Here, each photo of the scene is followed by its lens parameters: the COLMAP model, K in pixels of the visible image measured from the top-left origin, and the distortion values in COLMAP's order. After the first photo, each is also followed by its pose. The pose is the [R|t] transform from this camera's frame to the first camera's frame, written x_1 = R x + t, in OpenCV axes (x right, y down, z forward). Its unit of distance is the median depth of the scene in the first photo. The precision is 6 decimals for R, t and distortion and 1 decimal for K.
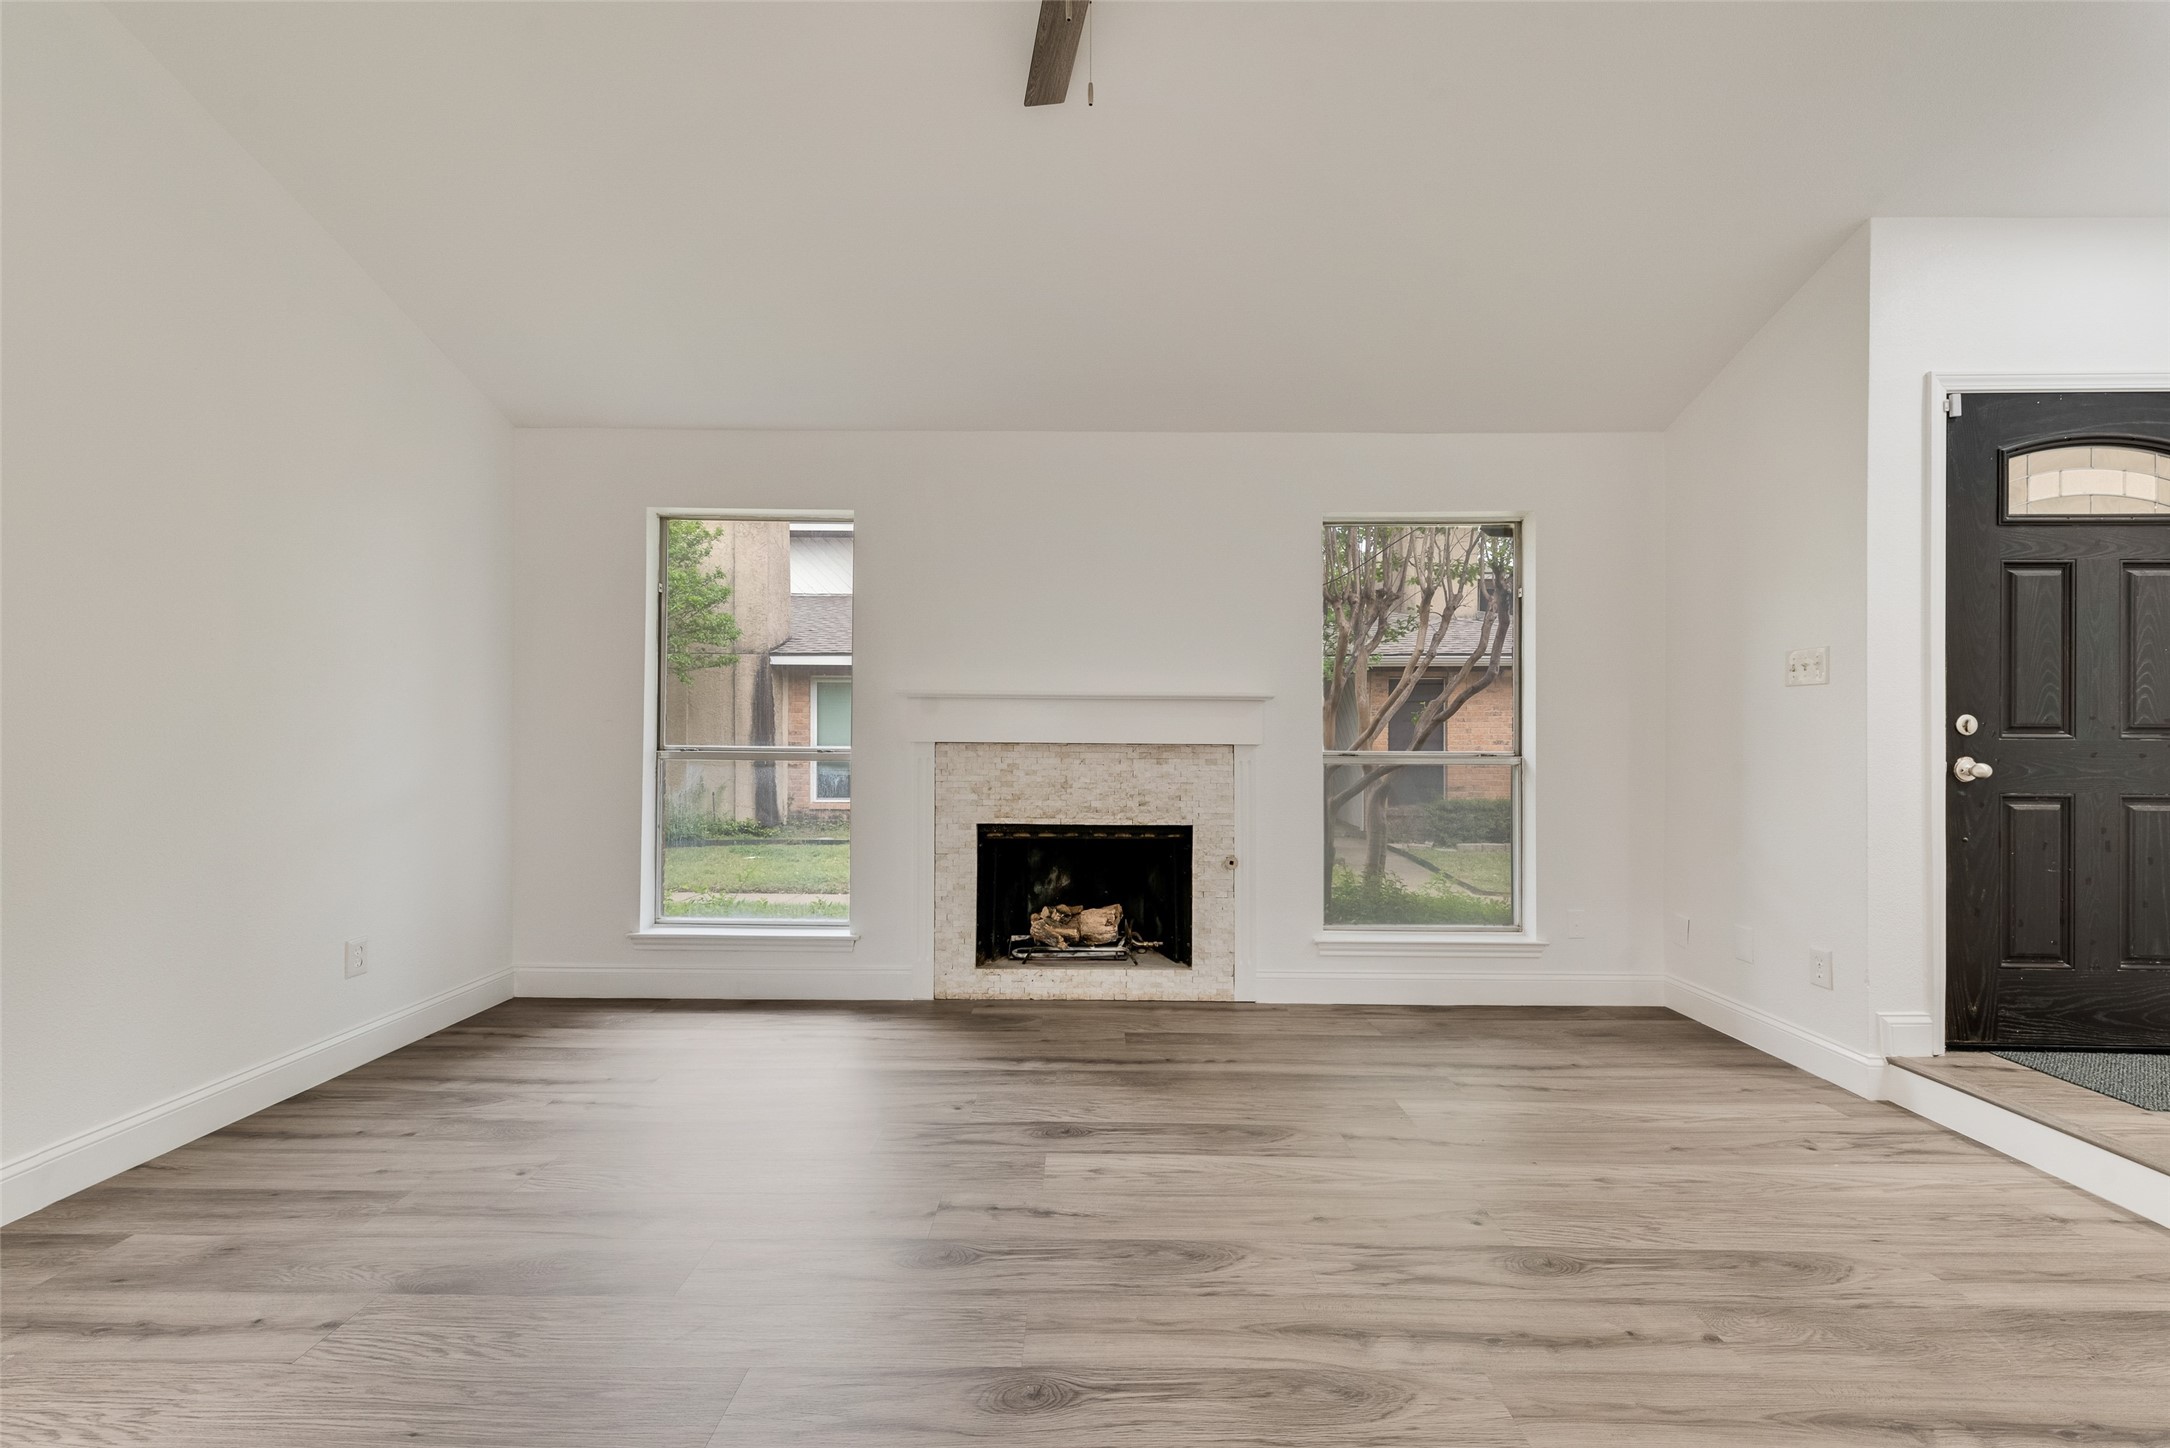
lens RADIAL K [[852.0, 0, 1083.6], [0, 852.0, 733.1], [0, 0, 1]] dist [0.014232, -0.003716]
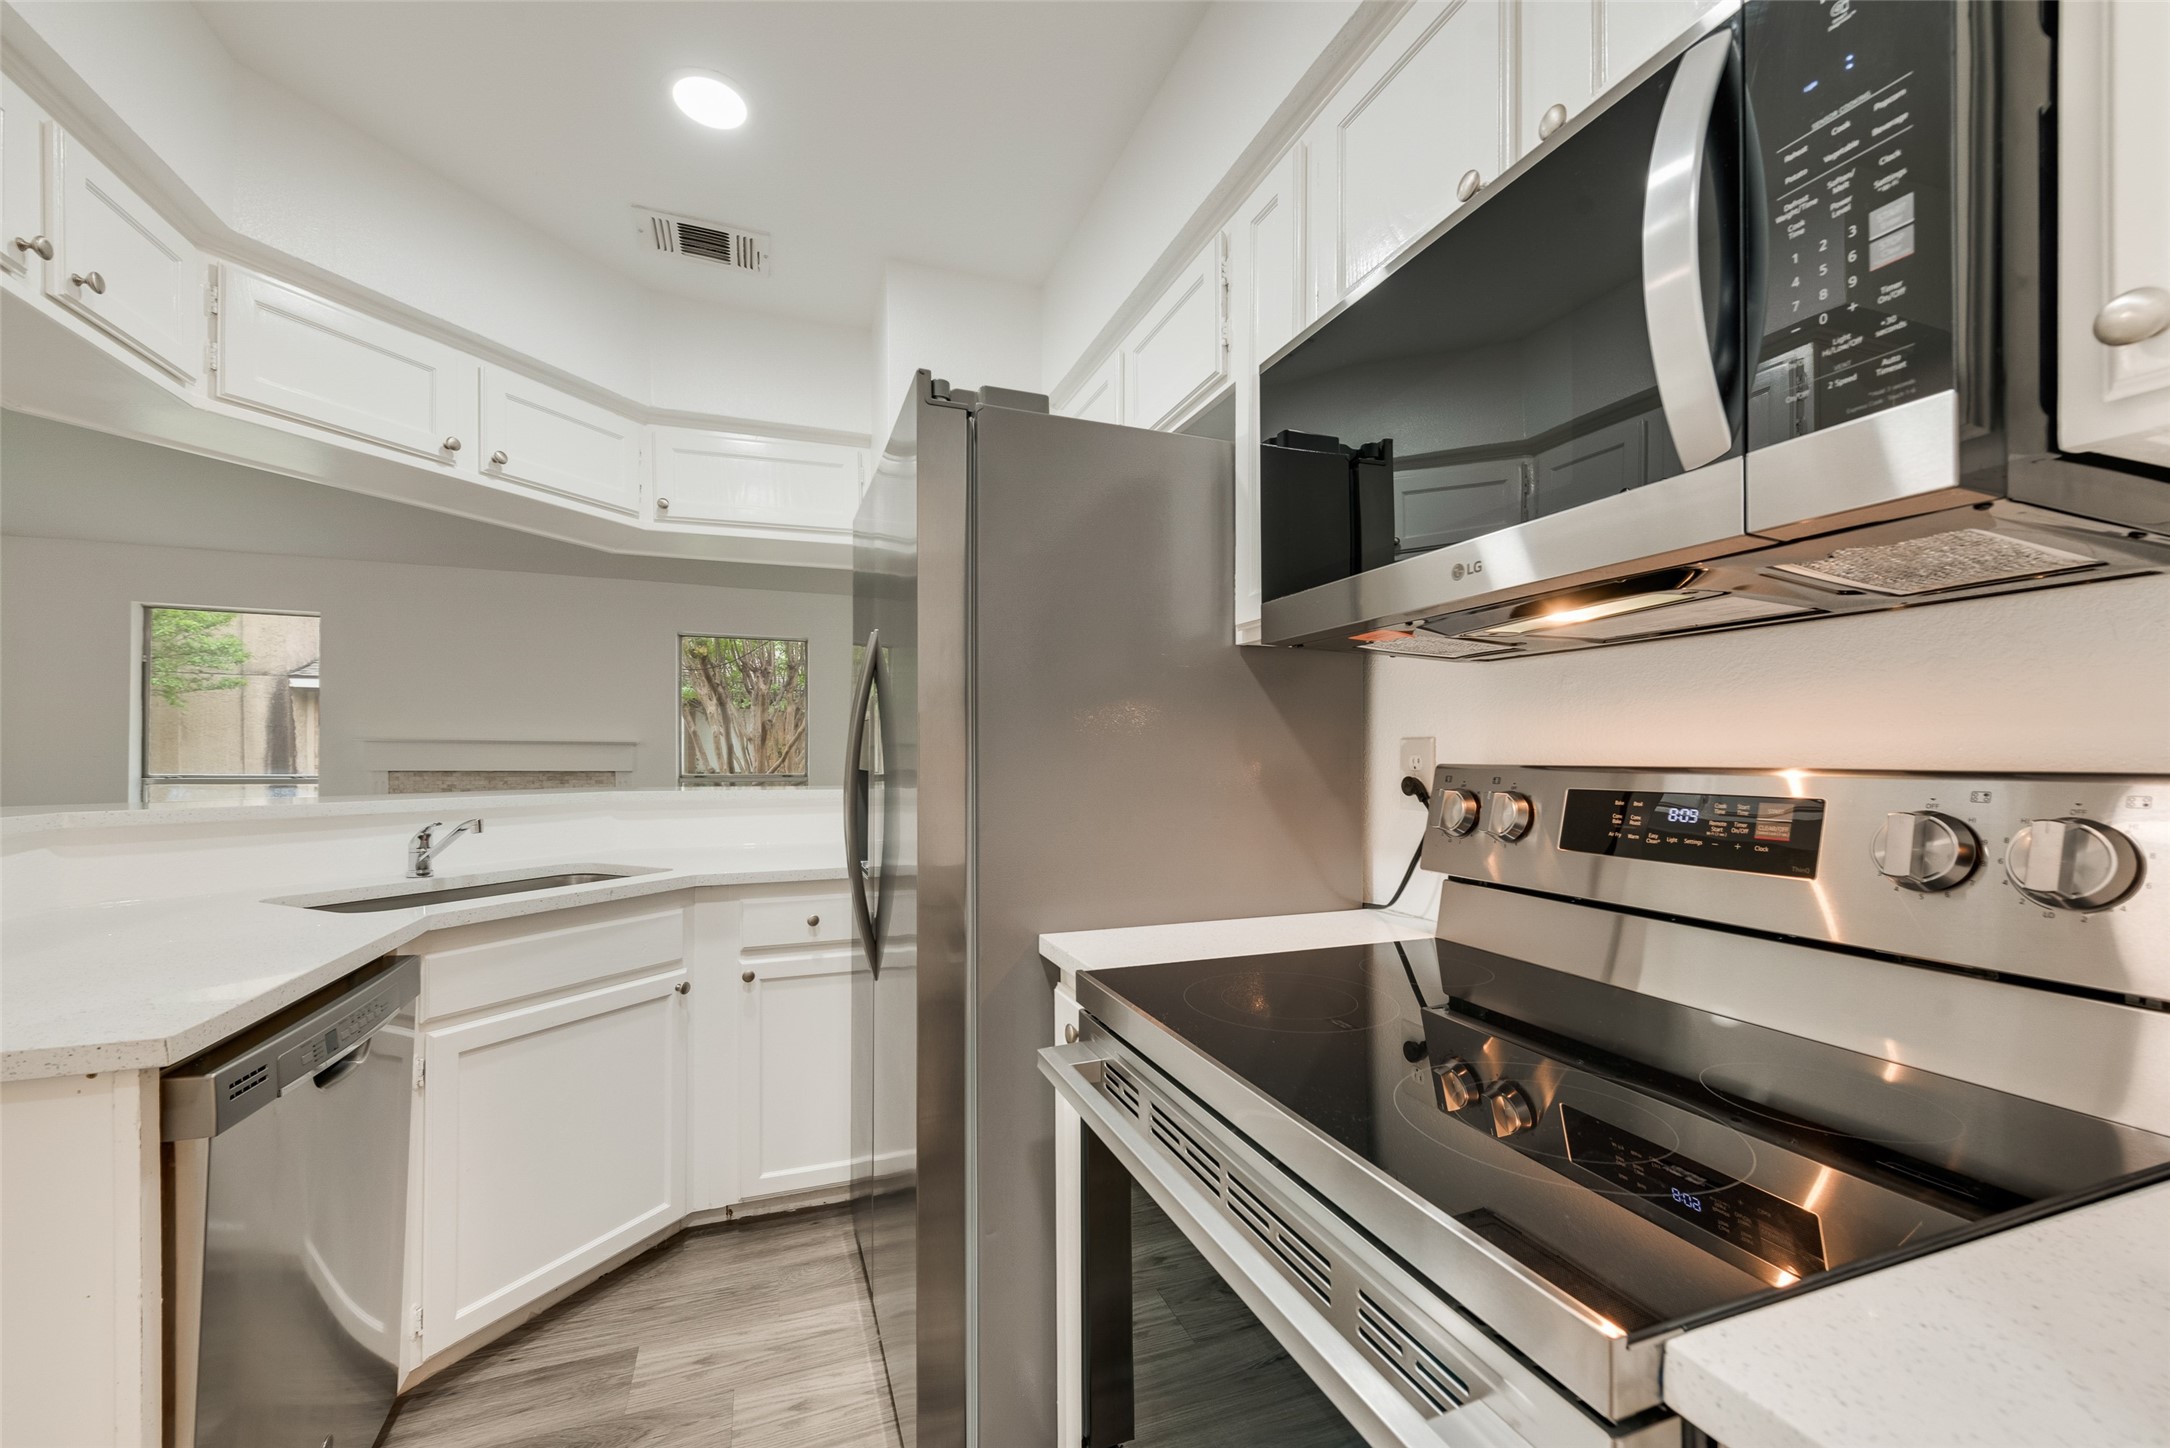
lens RADIAL K [[852.0, 0, 1095.6], [0, 852.0, 773.2], [0, 0, 1]] dist [0.014232, -0.003716]
pose [[0.930200, -0.007499, 0.366975, 0.447731], [-0.002183, 0.999661, 0.025960, -0.028591], [-0.367045, -0.024949, 0.929868, -0.911282]]
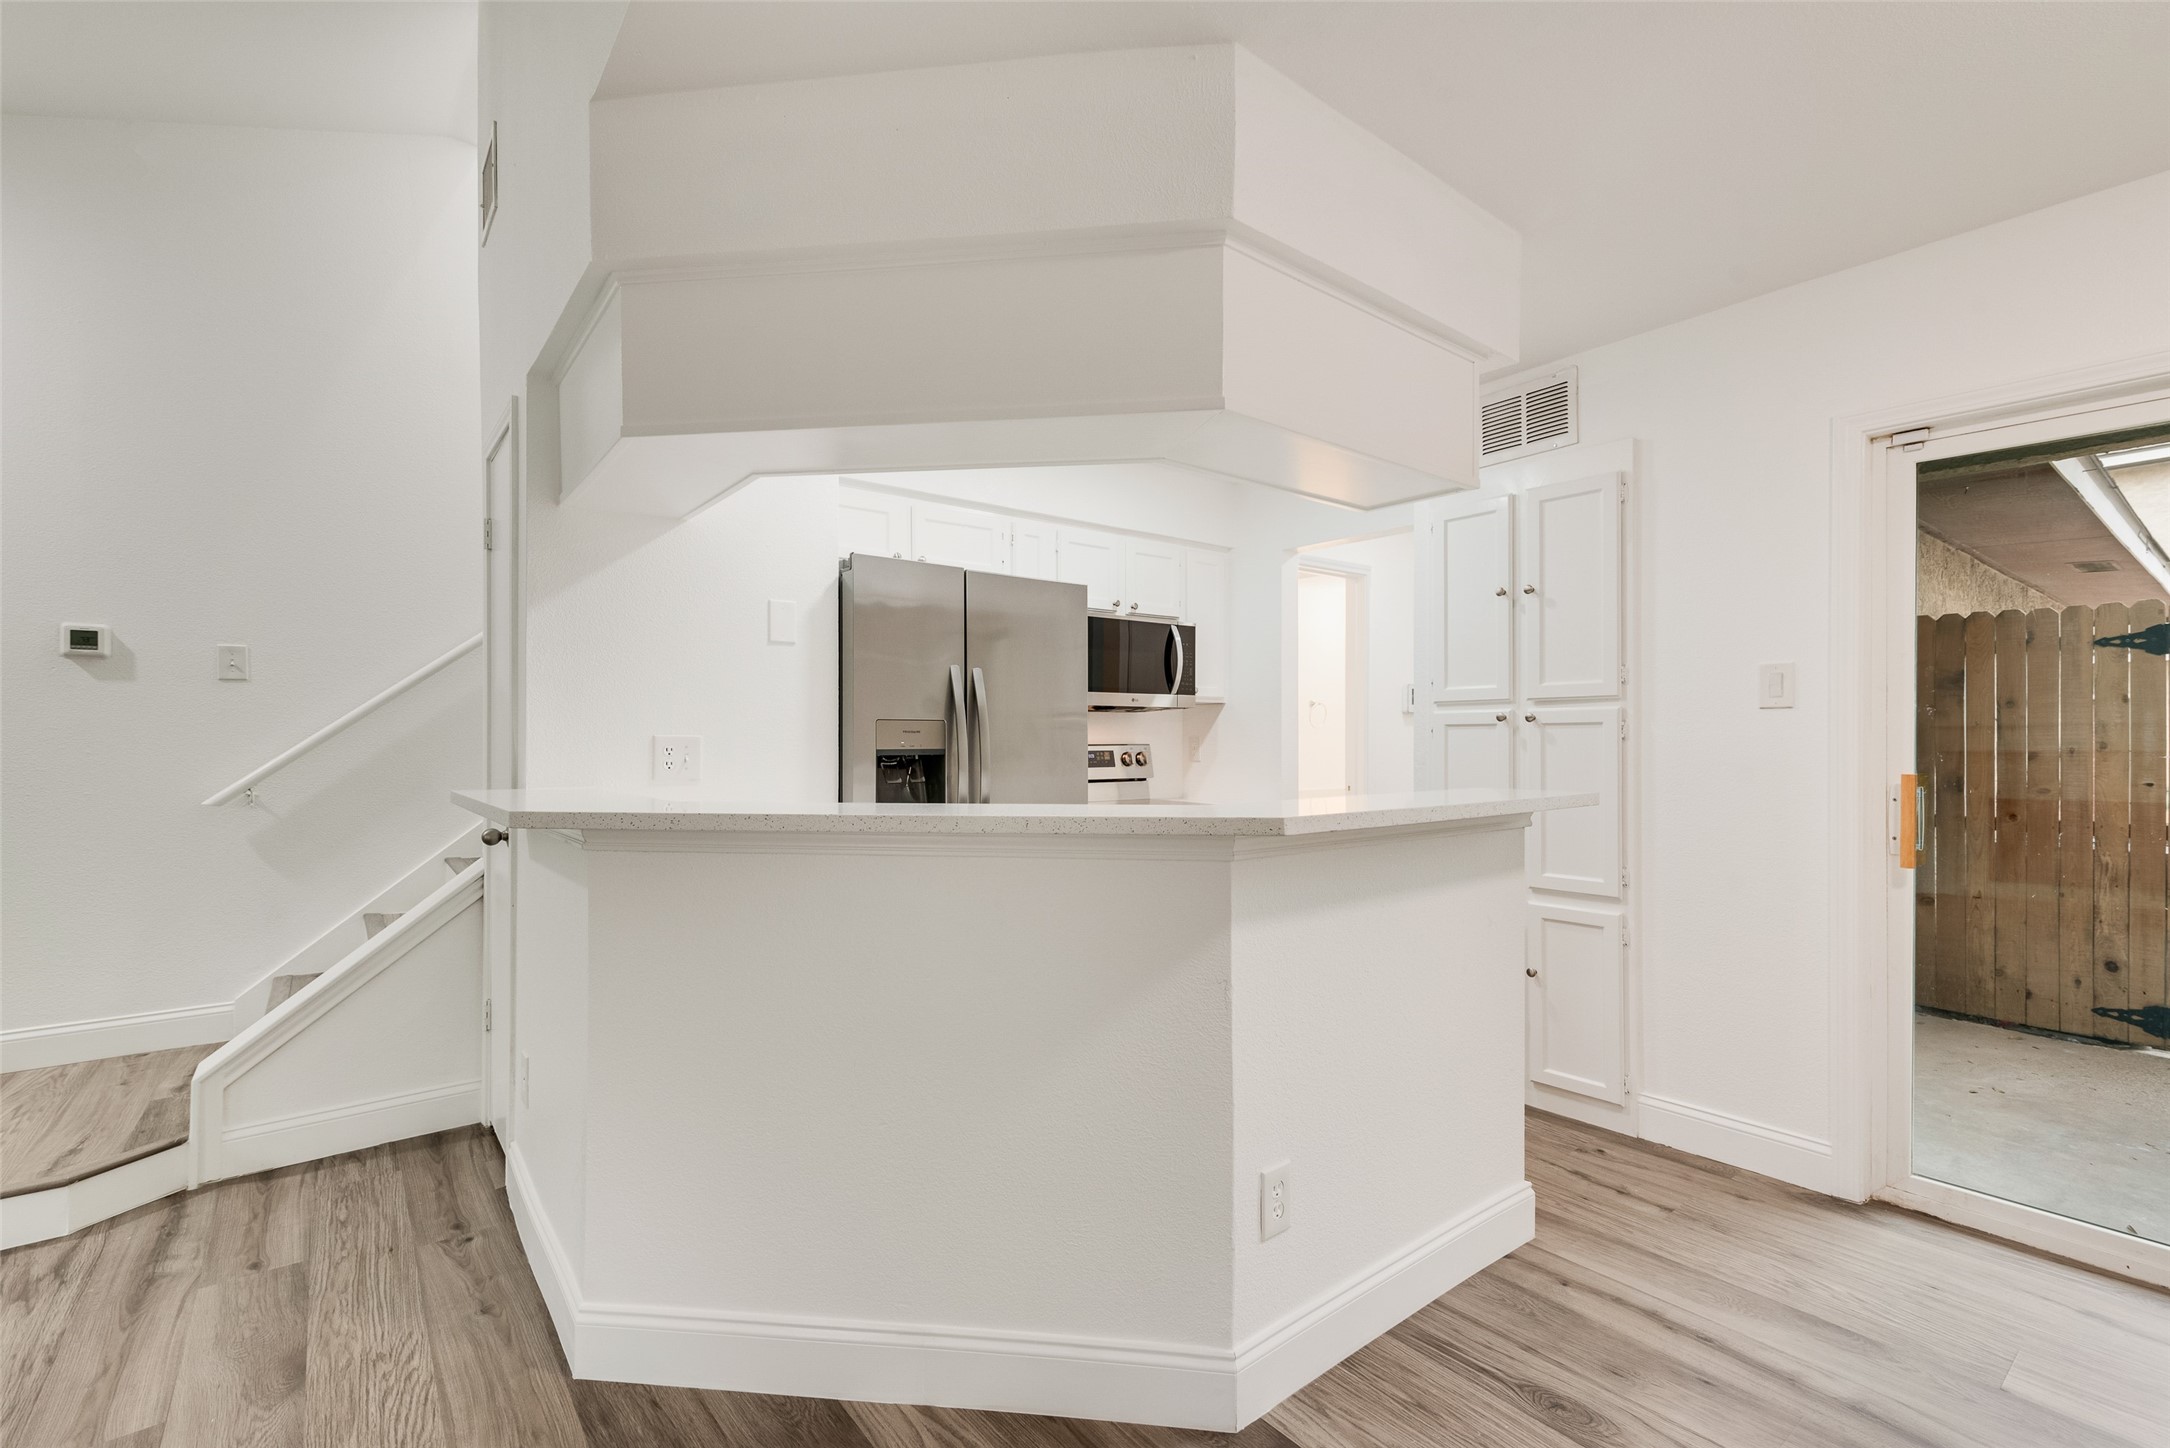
lens RADIAL K [[952.7, 0, 1085.4], [0, 952.7, 735.0], [0, 0, 1]] dist [0.010814, -0.002745]
pose [[-0.625588, -0.003629, 0.780145, -0.272090], [-0.007643, 0.999970, -0.001477, -0.034544], [-0.780116, -0.006887, -0.625597, 0.101649]]
